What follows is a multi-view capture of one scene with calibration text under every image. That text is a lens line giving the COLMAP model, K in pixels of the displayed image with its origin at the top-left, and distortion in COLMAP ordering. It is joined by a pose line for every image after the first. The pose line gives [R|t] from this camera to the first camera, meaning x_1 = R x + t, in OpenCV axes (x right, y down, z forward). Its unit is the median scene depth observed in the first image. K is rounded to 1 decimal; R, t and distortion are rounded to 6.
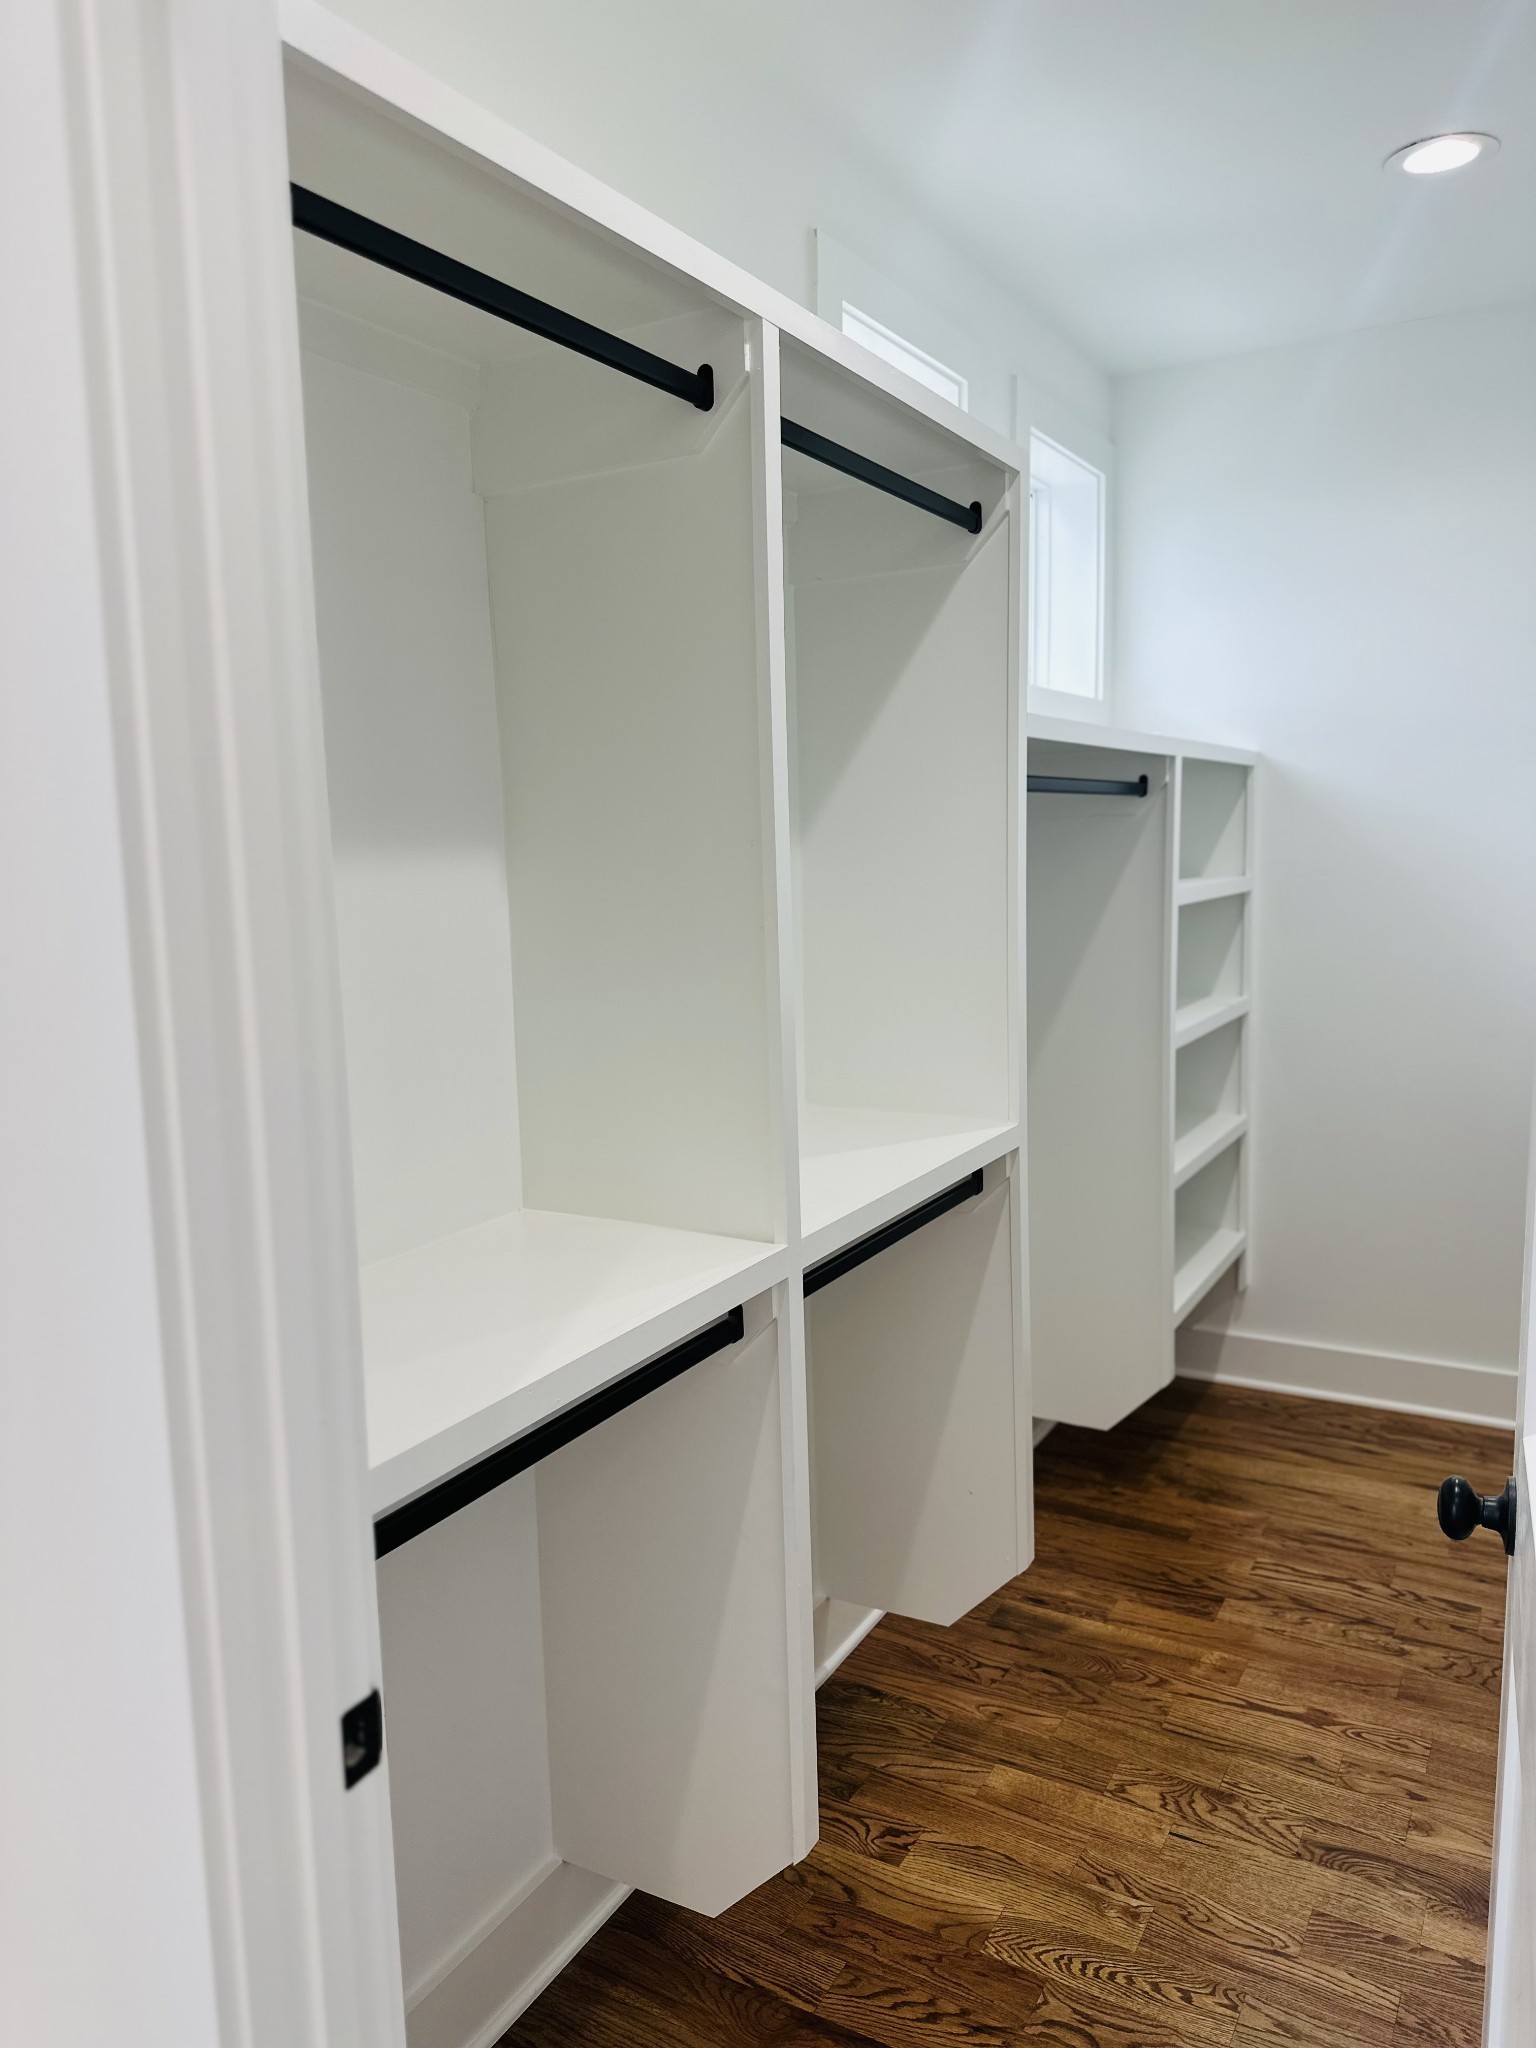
lens RADIAL K [[1435.6, 0, 777.2], [0, 1435.6, 1017.7], [0, 0, 1]] dist [0.023920, -0.026222]
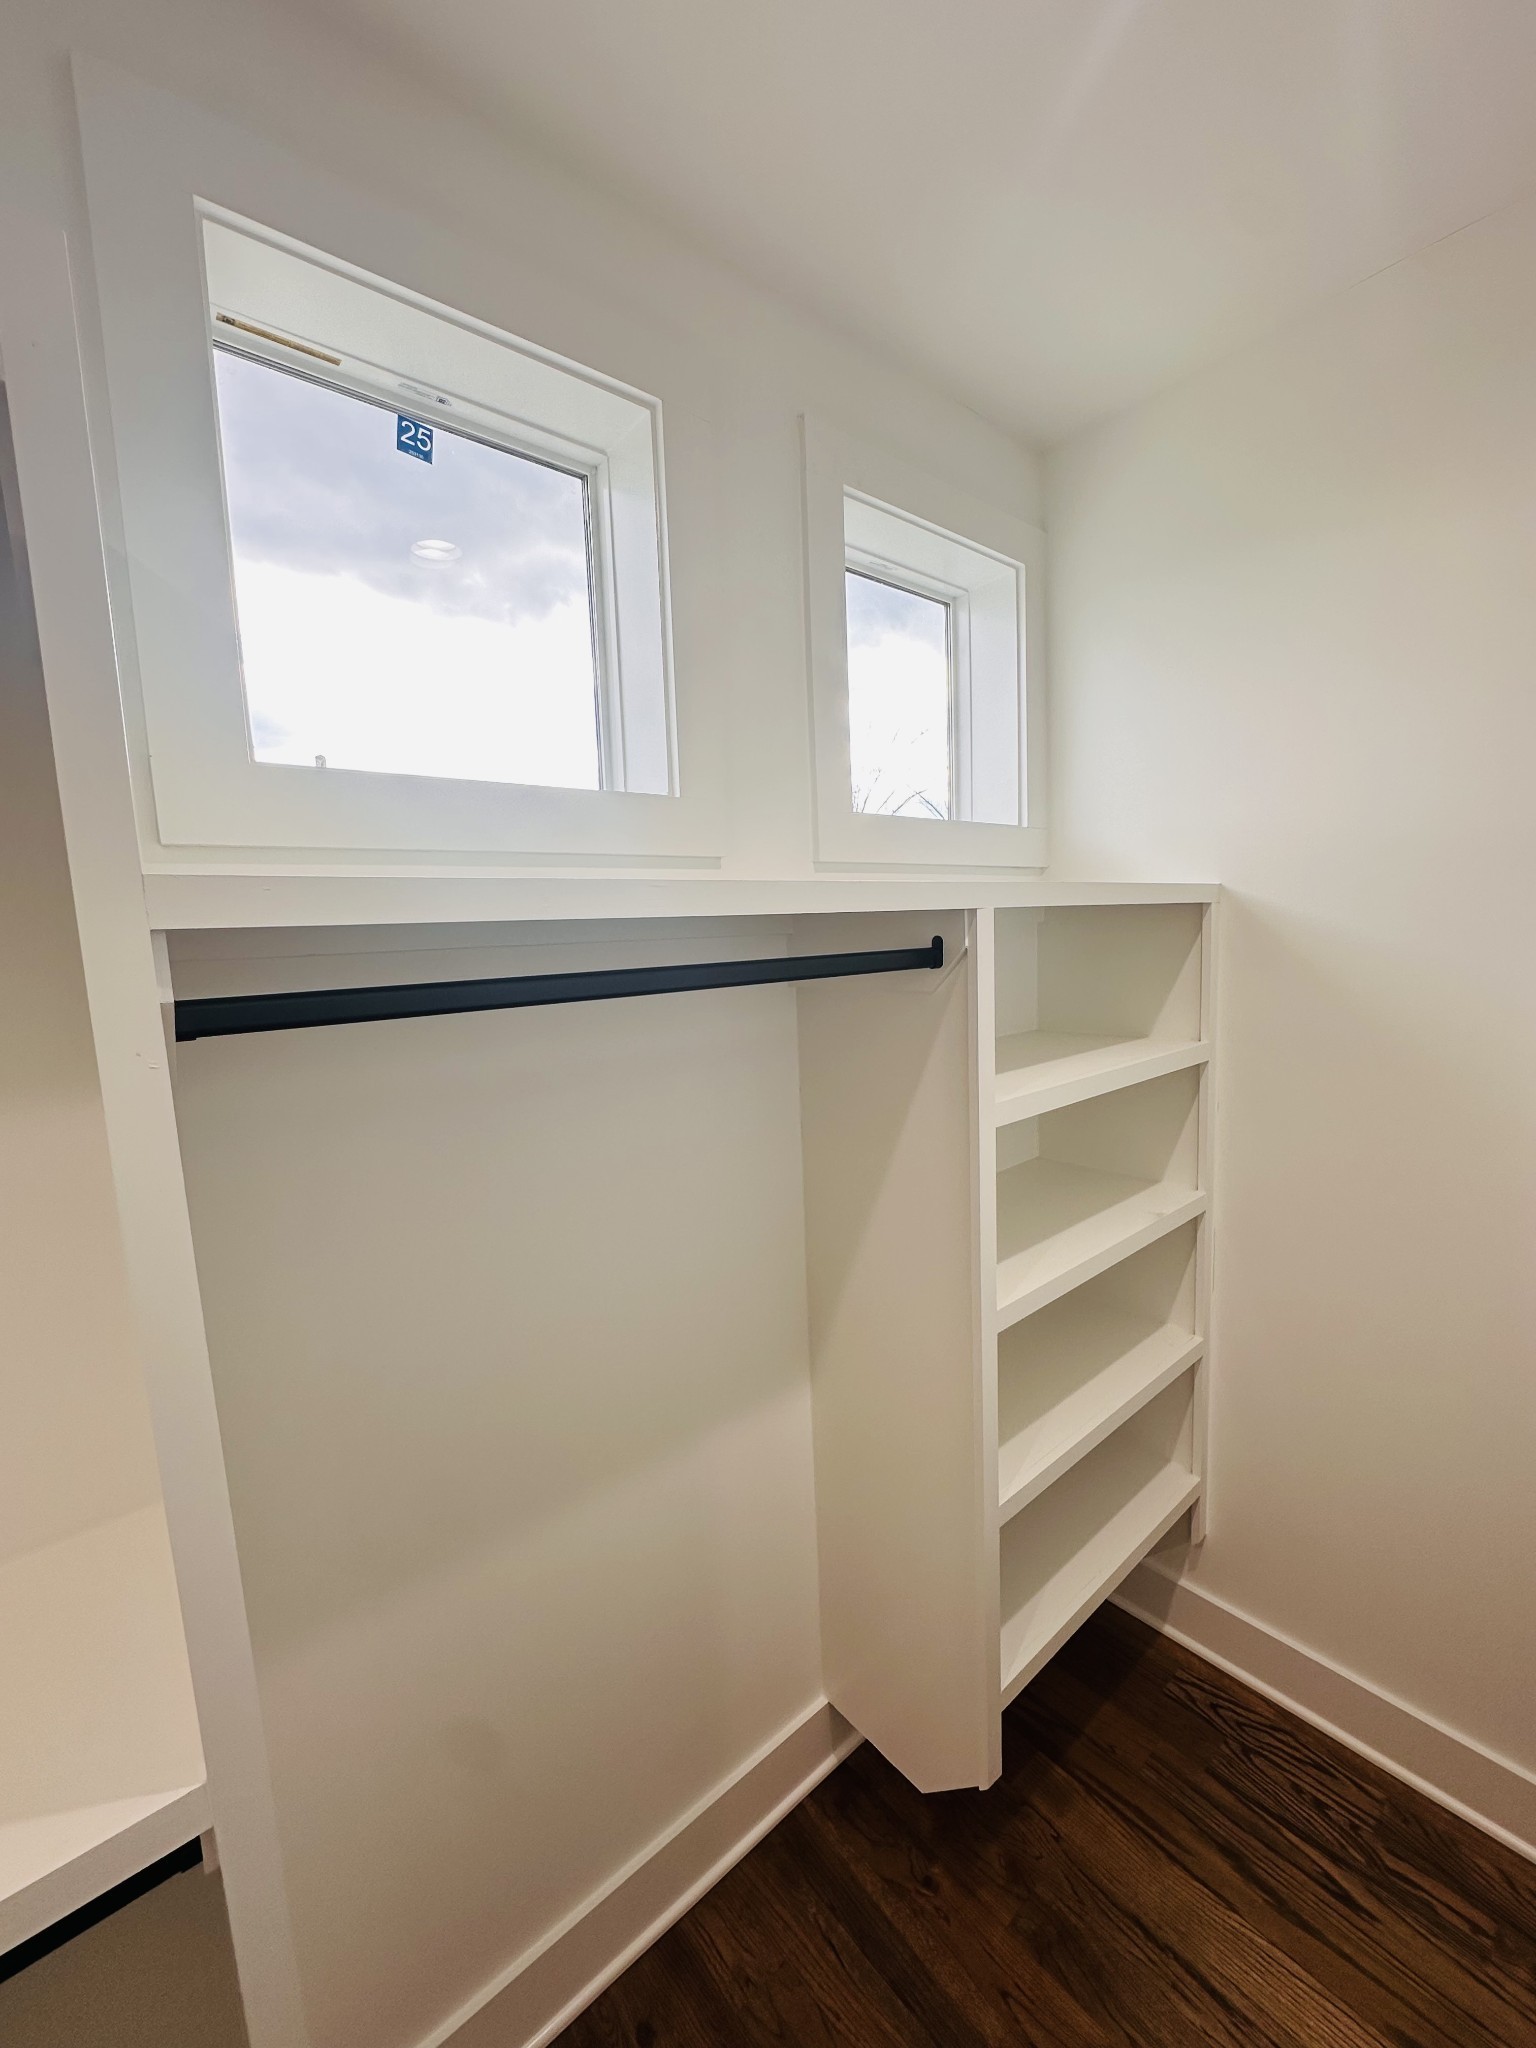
lens RADIAL K [[808.9, 0, 755.8], [0, 808.9, 1038.8], [0, 0, 1]] dist [-0.005204, -0.000176]
pose [[0.934660, 0.020981, -0.354924, 0.272821], [-0.018866, 0.999778, 0.009419, -0.107657], [0.355042, -0.002107, 0.934848, 0.538146]]
